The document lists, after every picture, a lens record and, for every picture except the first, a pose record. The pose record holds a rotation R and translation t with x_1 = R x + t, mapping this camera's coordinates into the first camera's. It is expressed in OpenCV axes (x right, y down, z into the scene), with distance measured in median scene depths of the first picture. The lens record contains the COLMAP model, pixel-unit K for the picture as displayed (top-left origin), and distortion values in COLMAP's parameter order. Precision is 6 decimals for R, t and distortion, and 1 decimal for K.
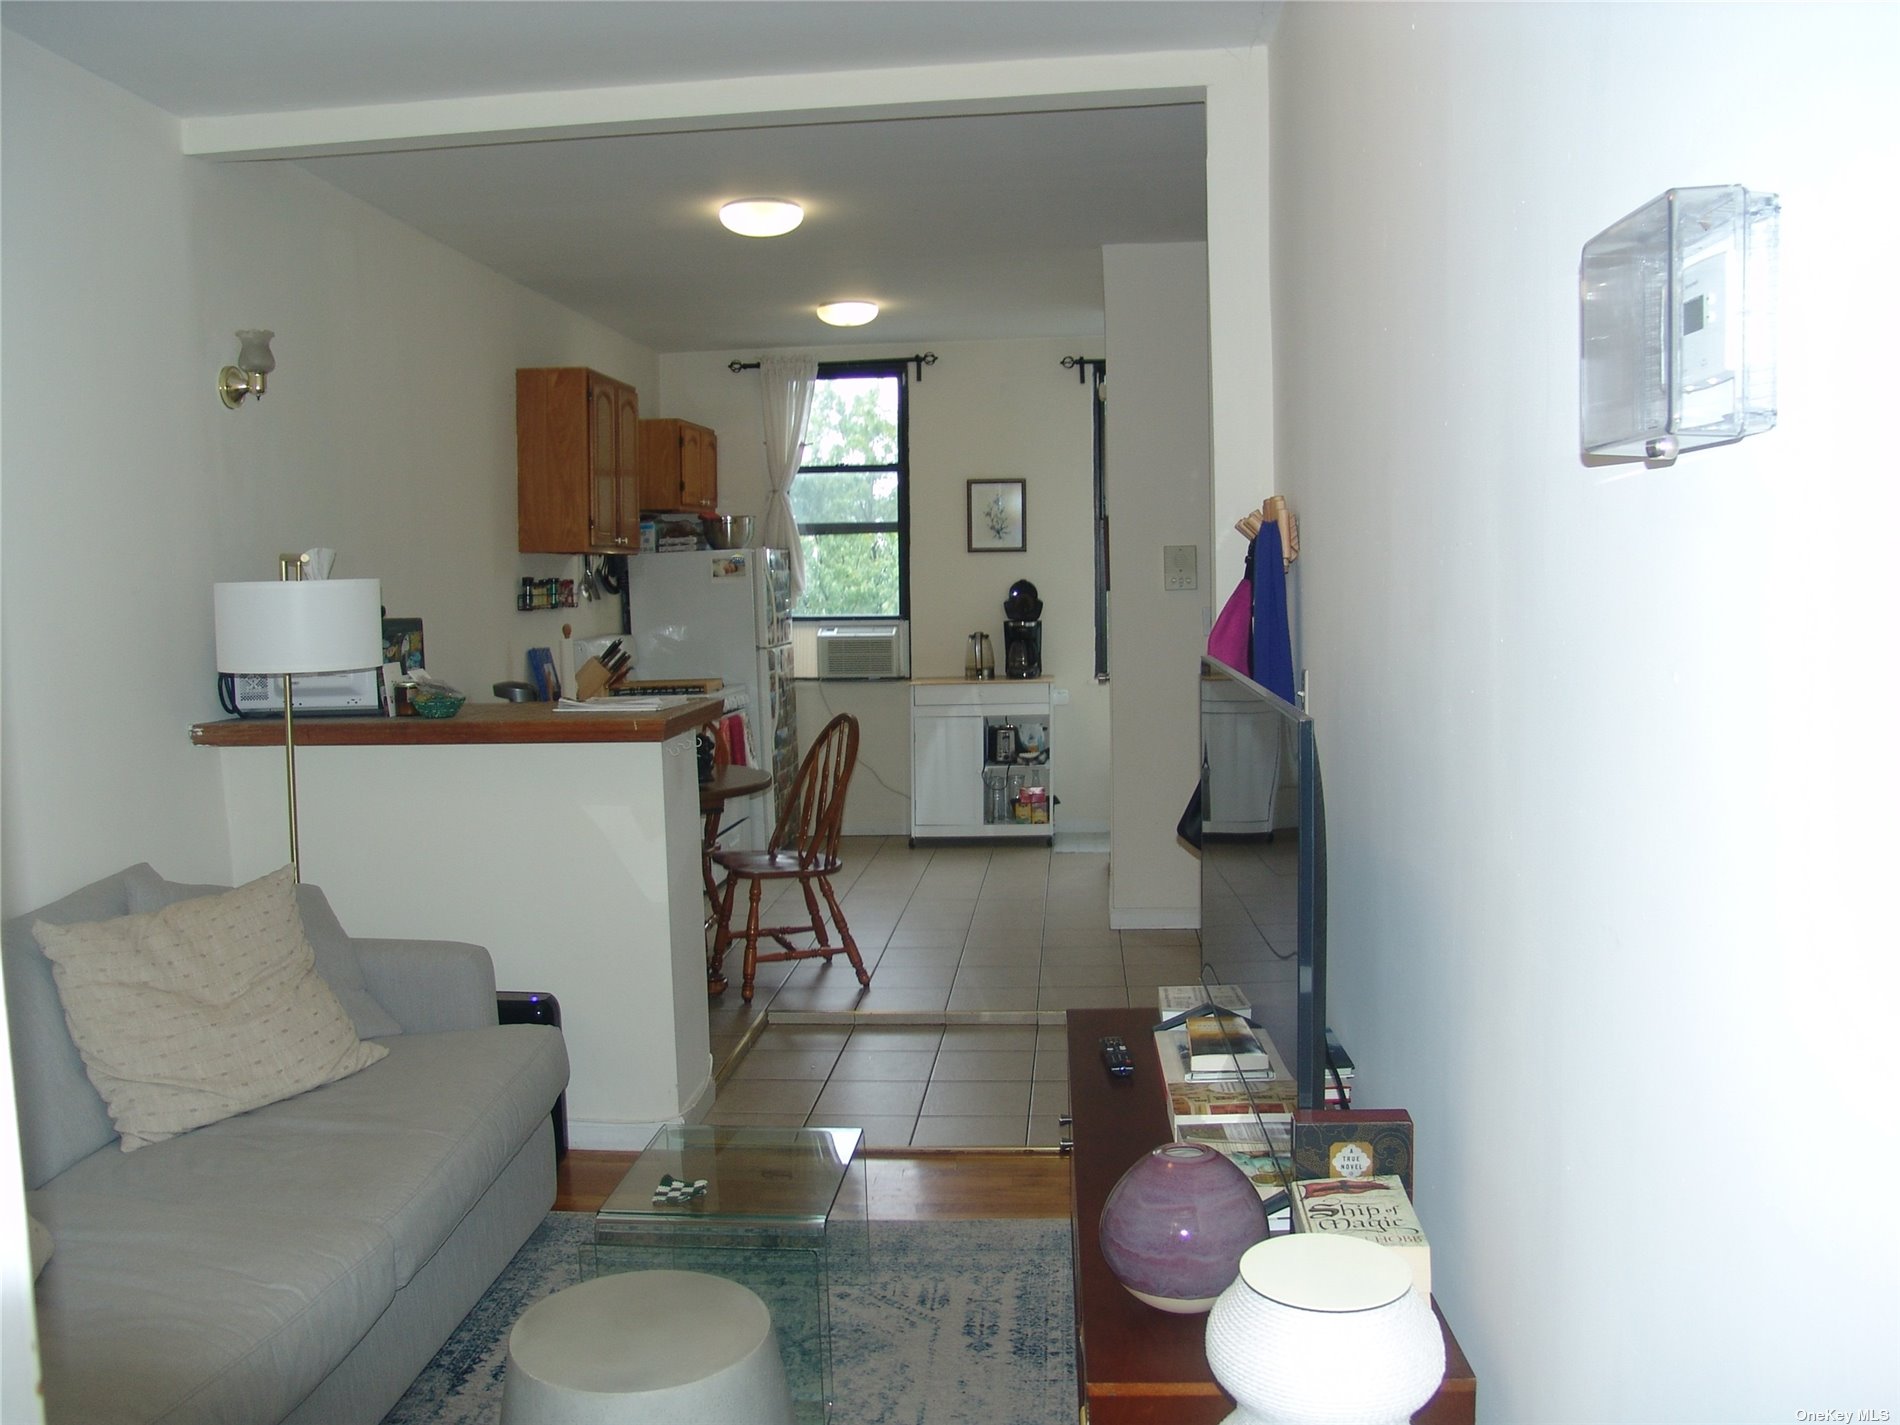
lens RADIAL K [[1595.8, 0, 947.0], [0, 1595.8, 724.0], [0, 0, 1]] dist [-0.123147, 0.100503]
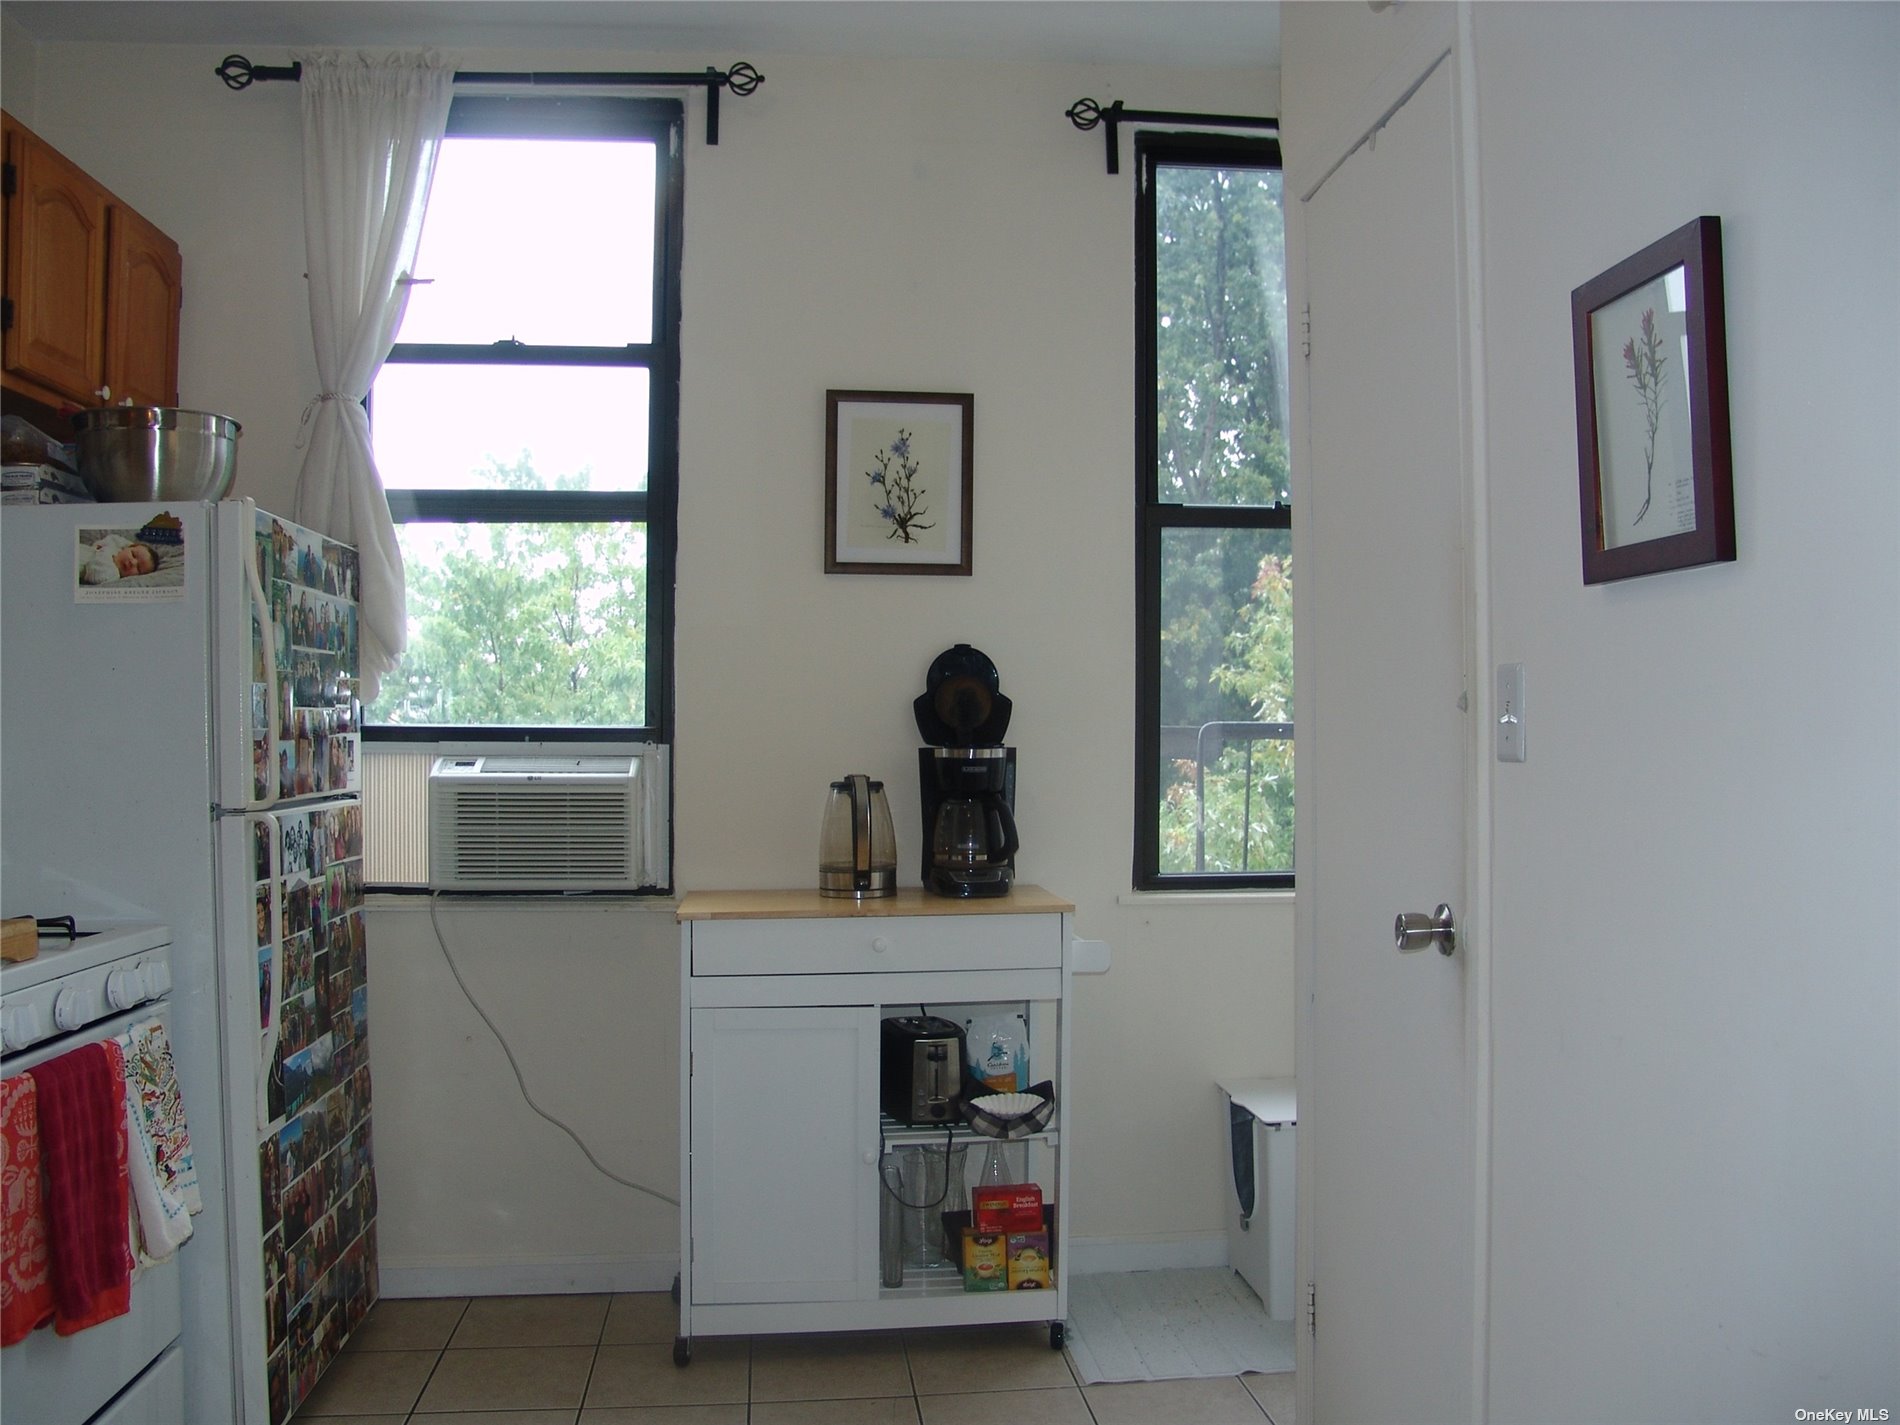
lens RADIAL K [[1595.8, 0, 917.3], [0, 1595.8, 715.7], [0, 0, 1]] dist [-0.123147, 0.100503]
pose [[0.985823, 0.018141, 0.166806, -0.031653], [-0.000262, 0.994303, -0.106591, -0.032230], [-0.167790, 0.105036, 0.980211, 0.652852]]
